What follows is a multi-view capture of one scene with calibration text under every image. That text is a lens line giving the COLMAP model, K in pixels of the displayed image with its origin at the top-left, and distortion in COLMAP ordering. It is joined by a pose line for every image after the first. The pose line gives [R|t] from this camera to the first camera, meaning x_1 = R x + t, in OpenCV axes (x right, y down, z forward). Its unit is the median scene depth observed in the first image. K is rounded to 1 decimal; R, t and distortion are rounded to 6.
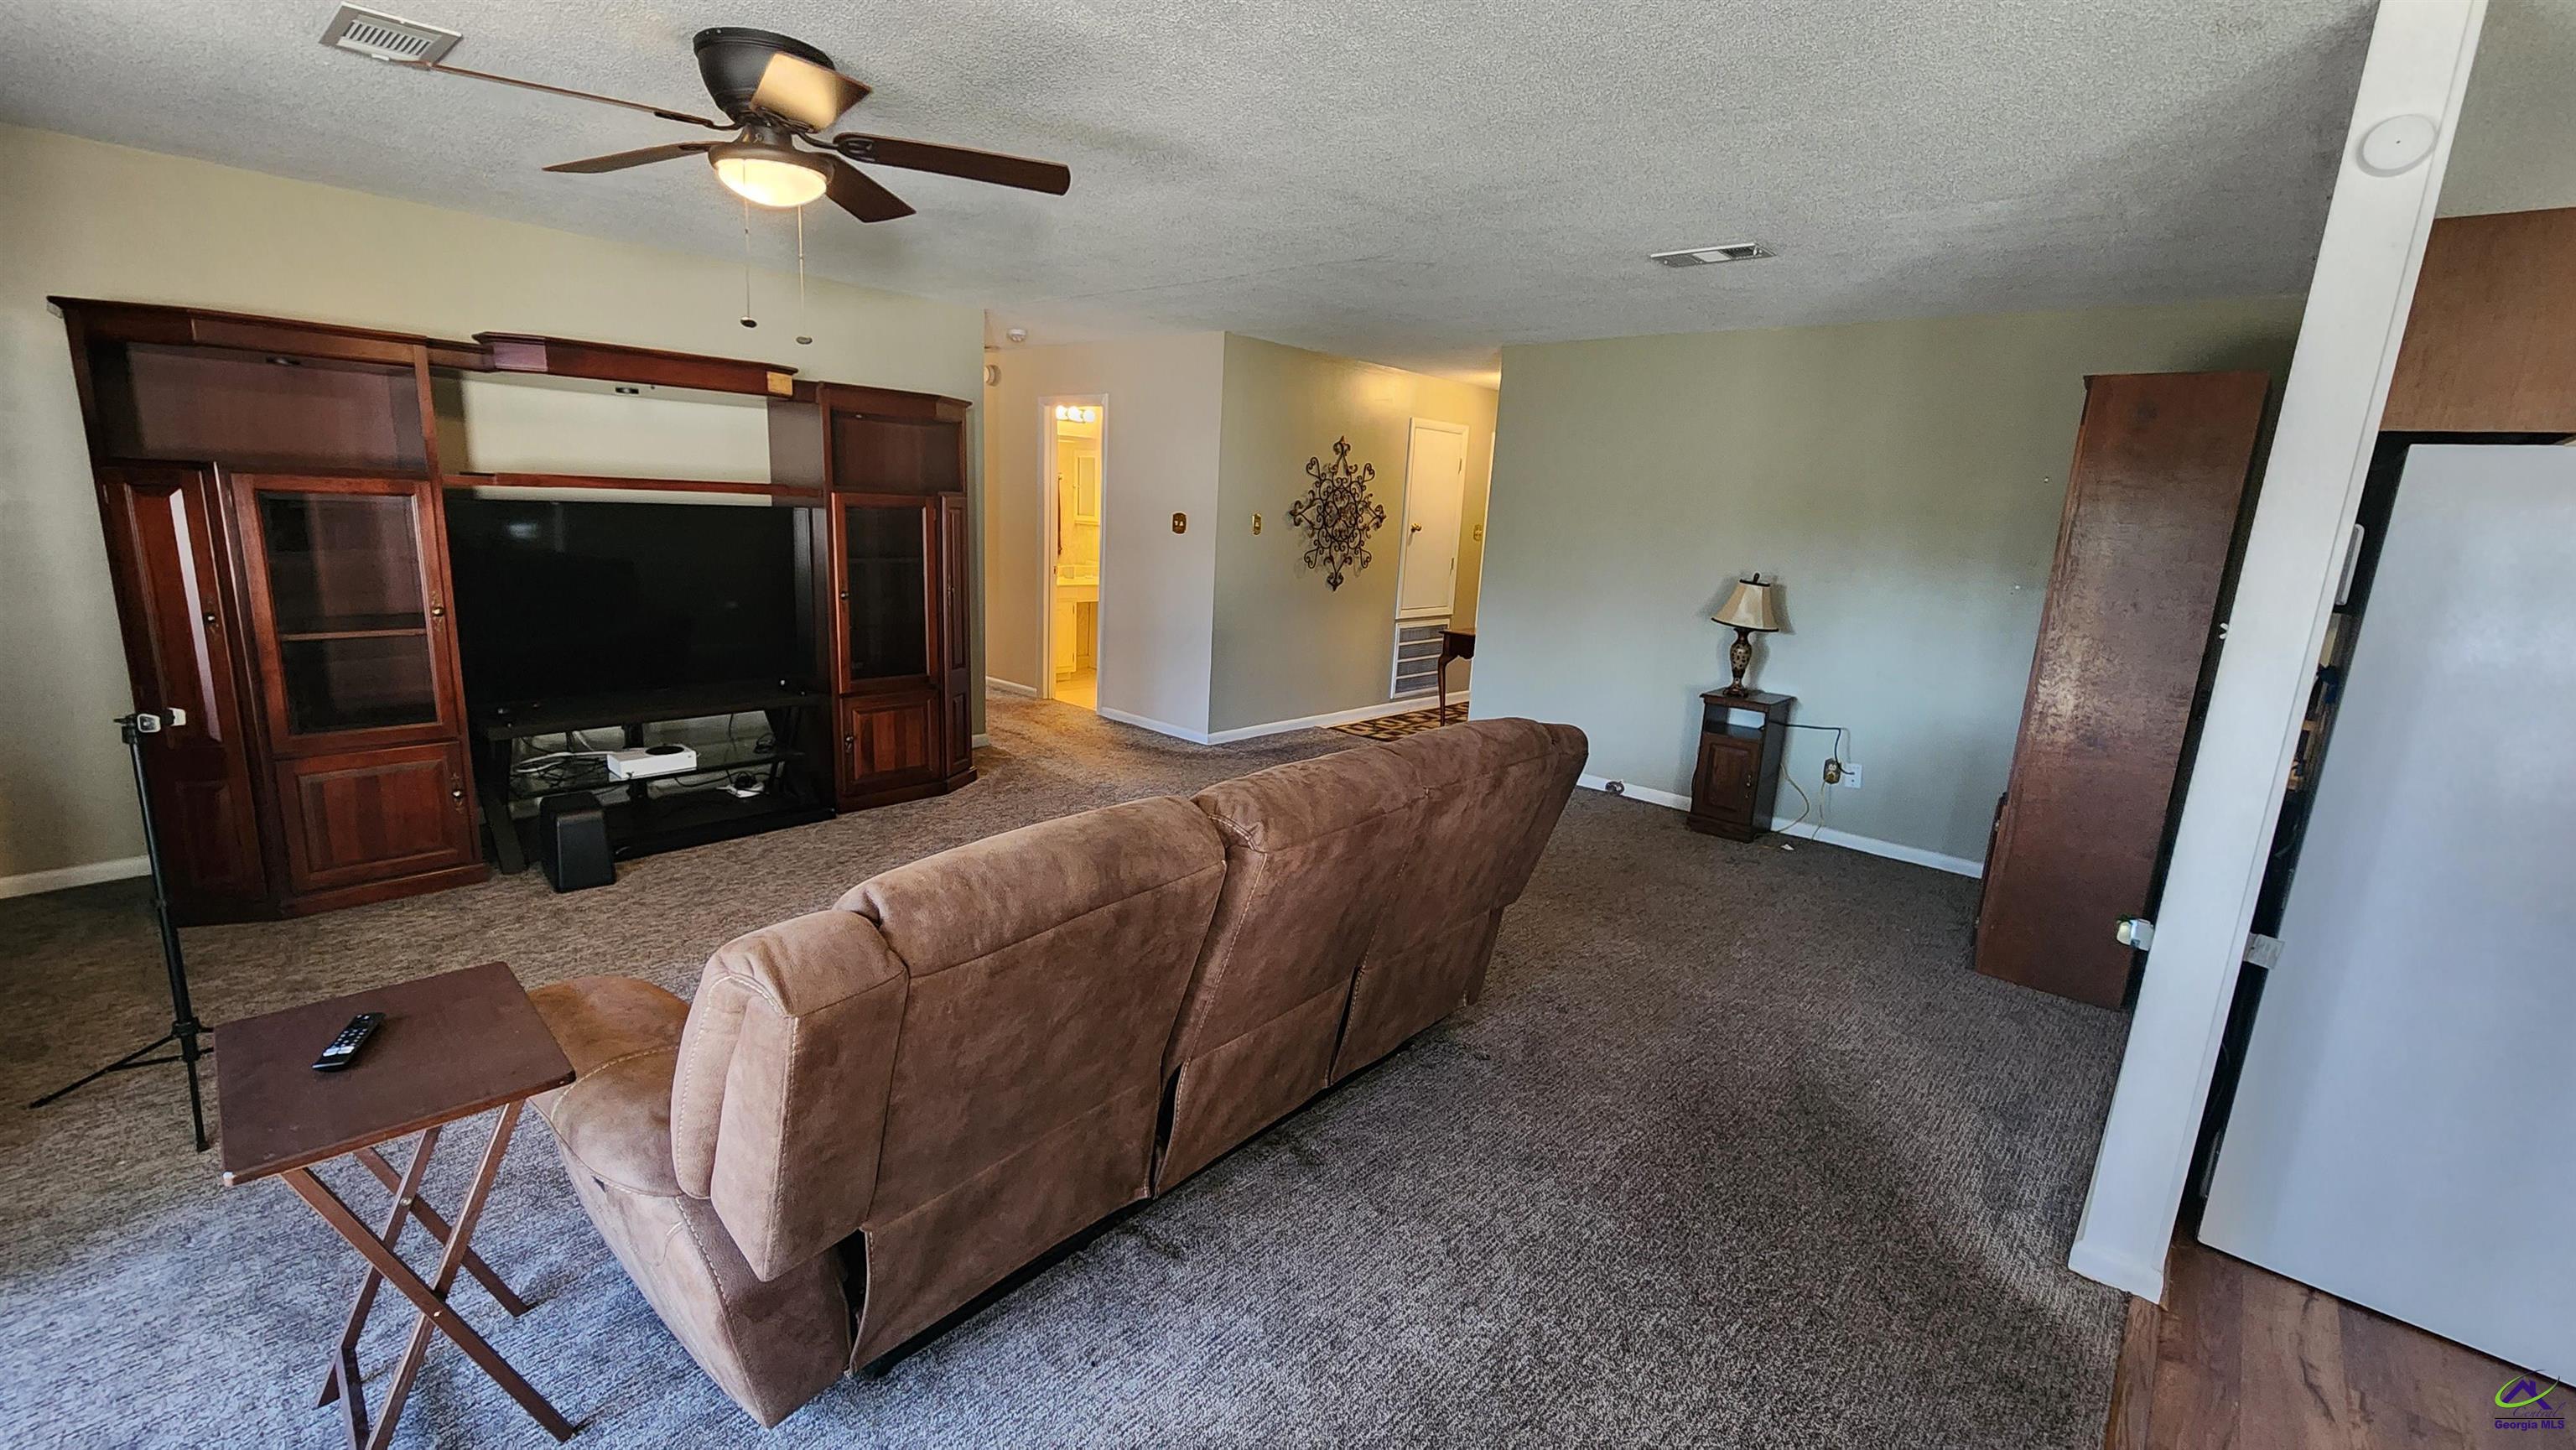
lens RADIAL K [[1064.6, 0, 1295.7], [0, 1064.6, 730.0], [0, 0, 1]] dist [-0.000304, 0.001840]
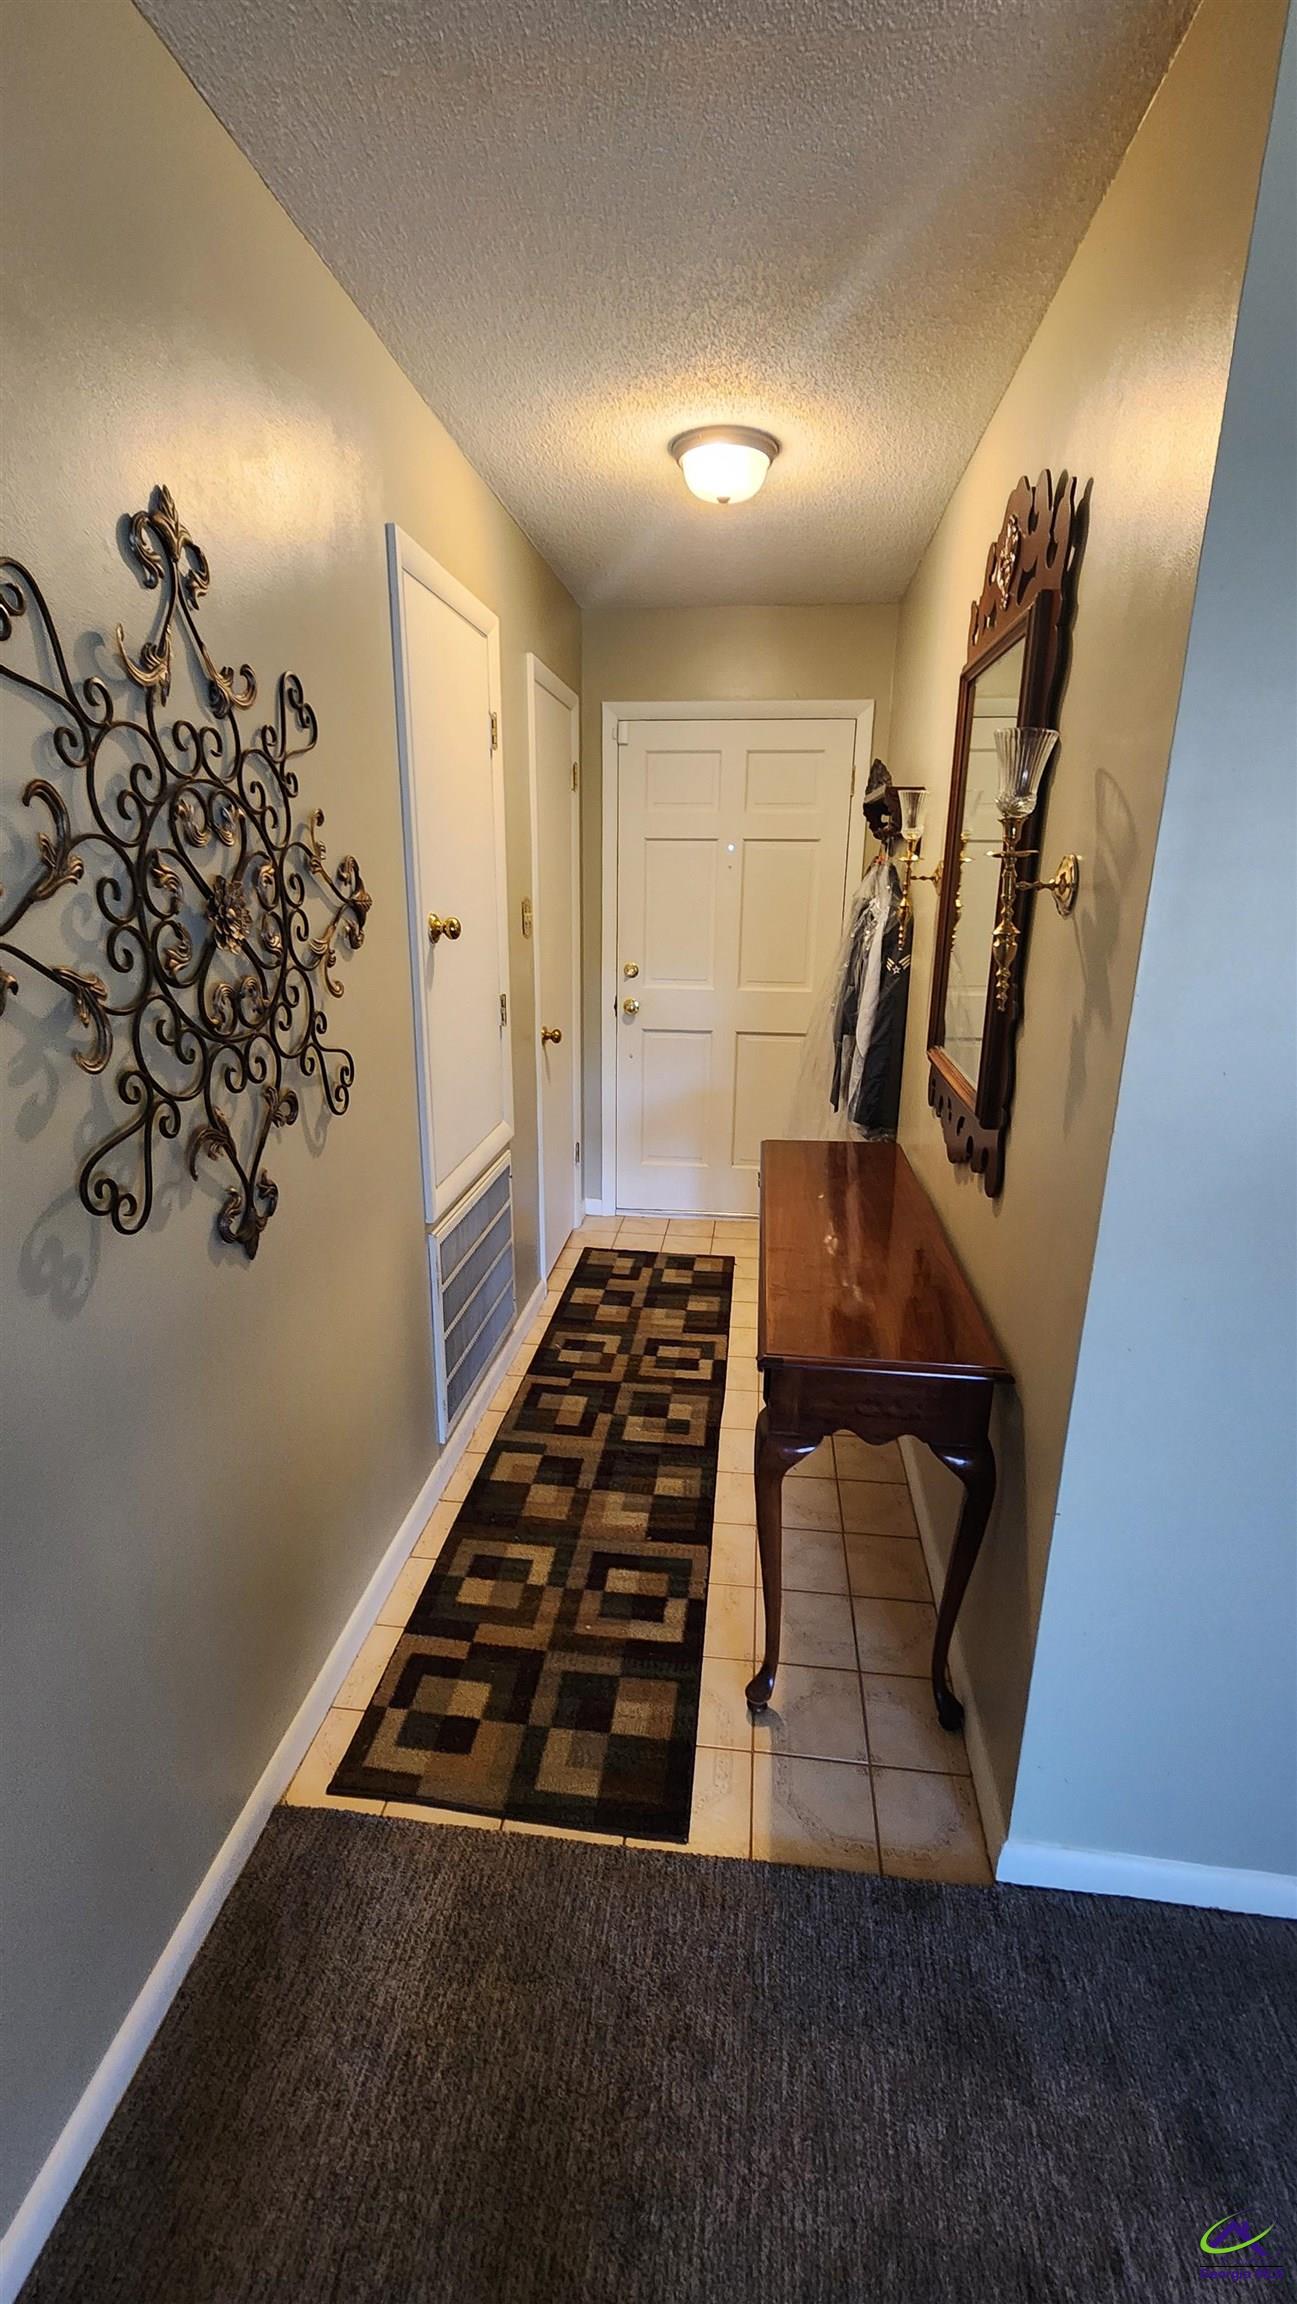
lens RADIAL K [[952.1, 0, 648.6], [0, 952.1, 1131.2], [0, 0, 1]] dist [-0.000304, 0.001840]
pose [[0.824323, -0.197286, 0.530632, 0.004595], [0.152673, 0.980056, 0.127206, -0.171520], [-0.545145, -0.023846, 0.838003, 0.797504]]
